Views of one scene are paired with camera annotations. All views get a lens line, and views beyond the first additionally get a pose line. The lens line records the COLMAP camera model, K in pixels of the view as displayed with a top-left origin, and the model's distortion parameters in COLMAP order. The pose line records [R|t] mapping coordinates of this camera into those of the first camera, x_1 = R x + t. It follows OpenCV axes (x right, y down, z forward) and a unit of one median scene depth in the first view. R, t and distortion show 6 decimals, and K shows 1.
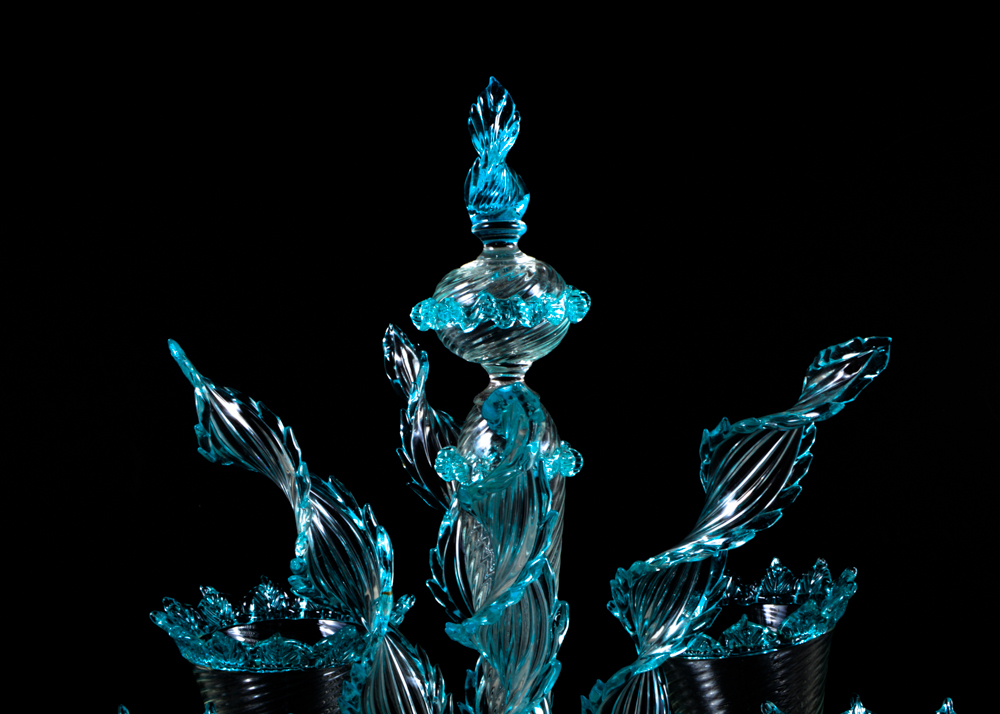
lens RADIAL K [[1392.6, 0, 530.8], [0, 1392.6, 345.2], [0, 0, 1]] dist [-0.094834, 0.000000]
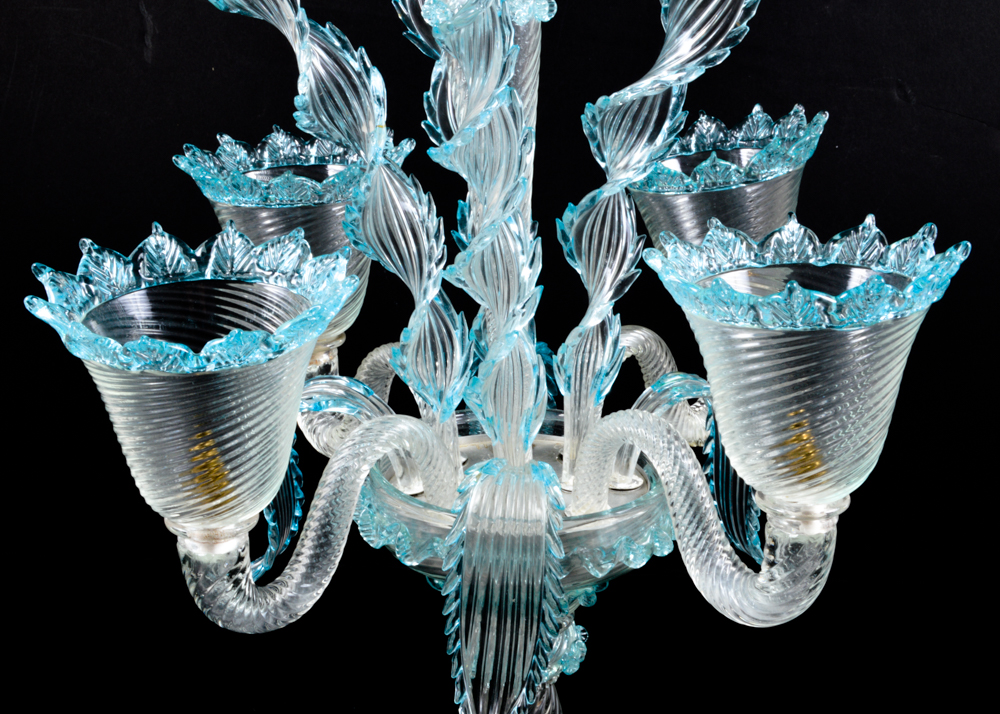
lens RADIAL K [[1561.2, 0, 509.2], [0, 1561.2, 362.5], [0, 0, 1]] dist [-0.072833, 0.000000]
pose [[0.998830, 0.001024, -0.048345, 0.060190], [0.012848, 0.958217, 0.285754, 0.001265], [0.046618, -0.286041, 0.957083, -0.257400]]
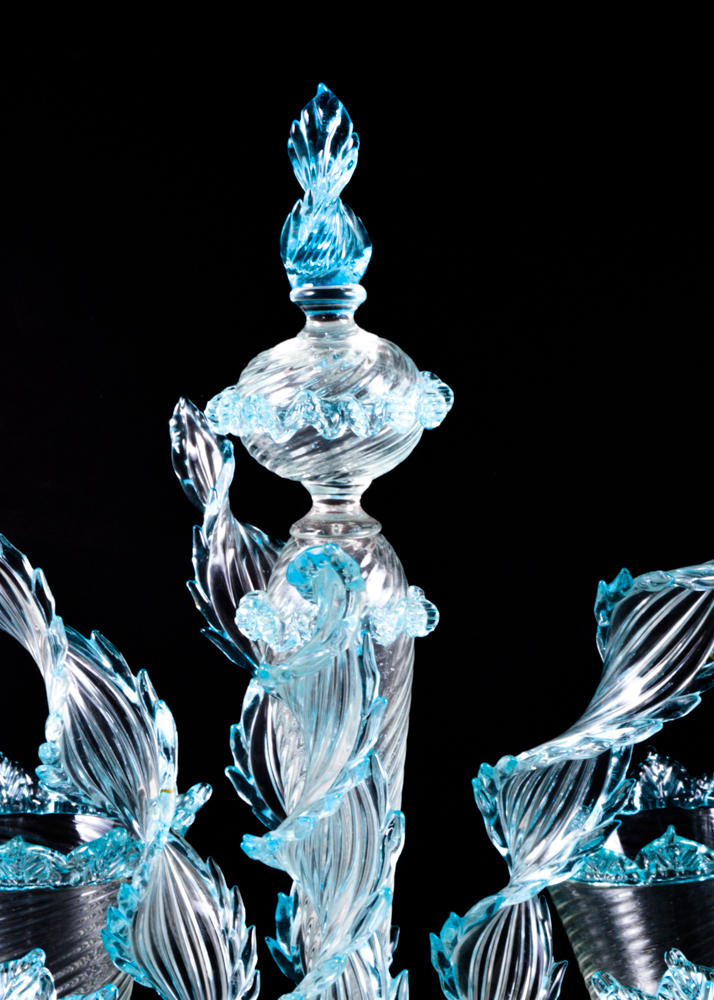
lens RADIAL K [[2488.1, 0, 352.9], [0, 2488.1, 504.0], [0, 0, 1]] dist [-0.090453, 0.000000]
pose [[0.999058, 0.019267, -0.038873, 0.042383], [-0.016017, 0.996483, 0.082250, -0.082188], [0.040321, -0.081550, 0.995853, -0.297143]]
